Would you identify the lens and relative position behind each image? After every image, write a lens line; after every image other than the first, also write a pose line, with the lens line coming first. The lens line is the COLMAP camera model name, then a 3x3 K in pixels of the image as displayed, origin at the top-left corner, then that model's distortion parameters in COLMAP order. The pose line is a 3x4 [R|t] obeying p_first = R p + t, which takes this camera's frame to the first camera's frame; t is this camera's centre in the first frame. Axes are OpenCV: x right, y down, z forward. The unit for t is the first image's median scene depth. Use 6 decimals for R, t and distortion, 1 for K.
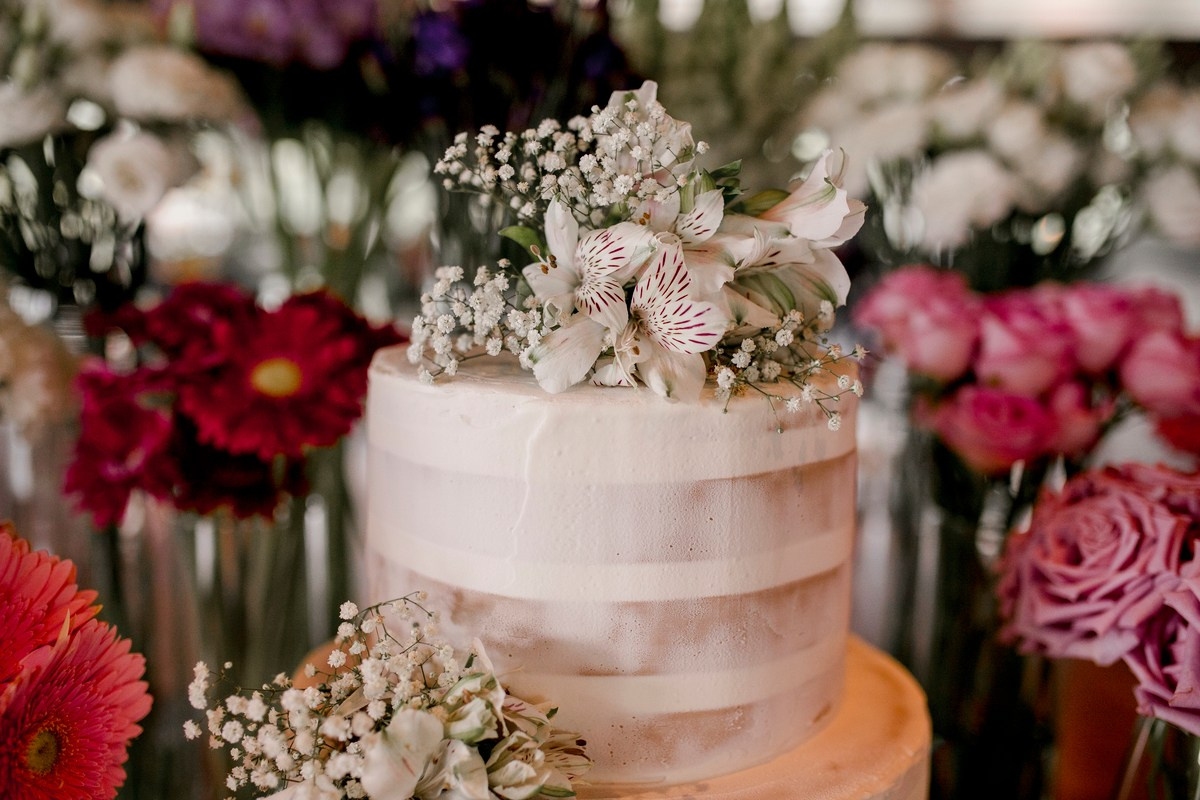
lens RADIAL K [[1207.8, 0, 599.0], [0, 1207.8, 397.5], [0, 0, 1]] dist [-0.046481, 0.000000]
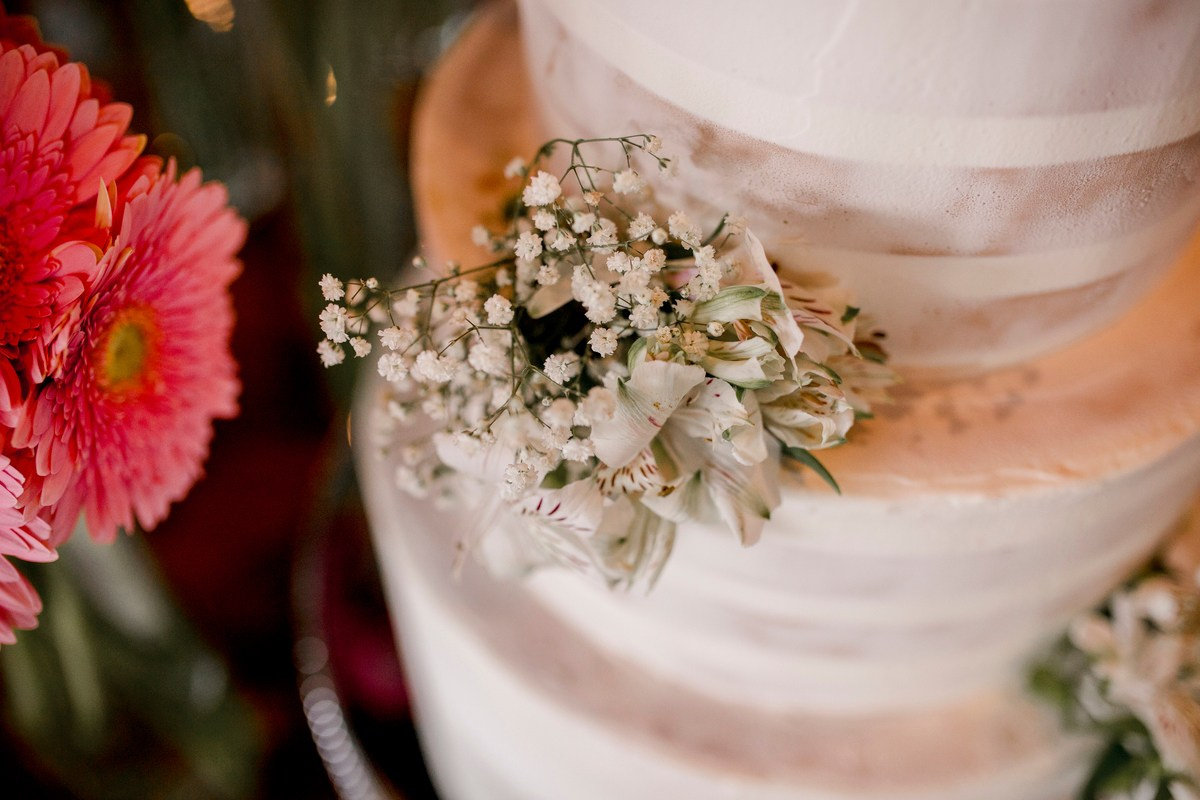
lens RADIAL K [[1207.8, 0, 601.8], [0, 1207.8, 399.4], [0, 0, 1]] dist [-0.046481, 0.000000]
pose [[0.999734, 0.003265, -0.022840, -0.159127], [0.013074, 0.735513, 0.677385, -0.162664], [0.019010, -0.677503, 0.735274, 0.449201]]
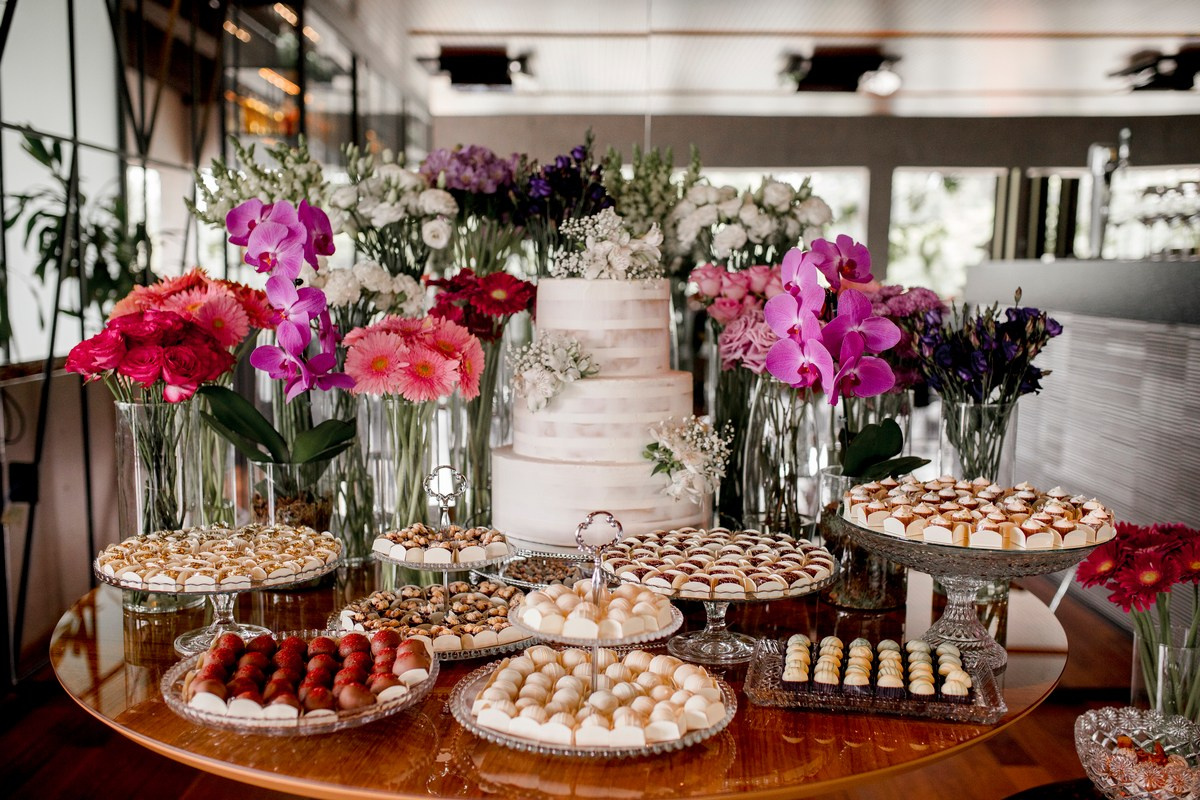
lens RADIAL K [[1207.8, 0, 599.6], [0, 1207.8, 402.6], [0, 0, 1]] dist [-0.046481, 0.000000]
pose [[0.999818, -0.015038, 0.011707, -0.057714], [0.015706, 0.998121, -0.059228, 0.660454], [-0.010794, 0.059402, 0.998176, -3.130423]]
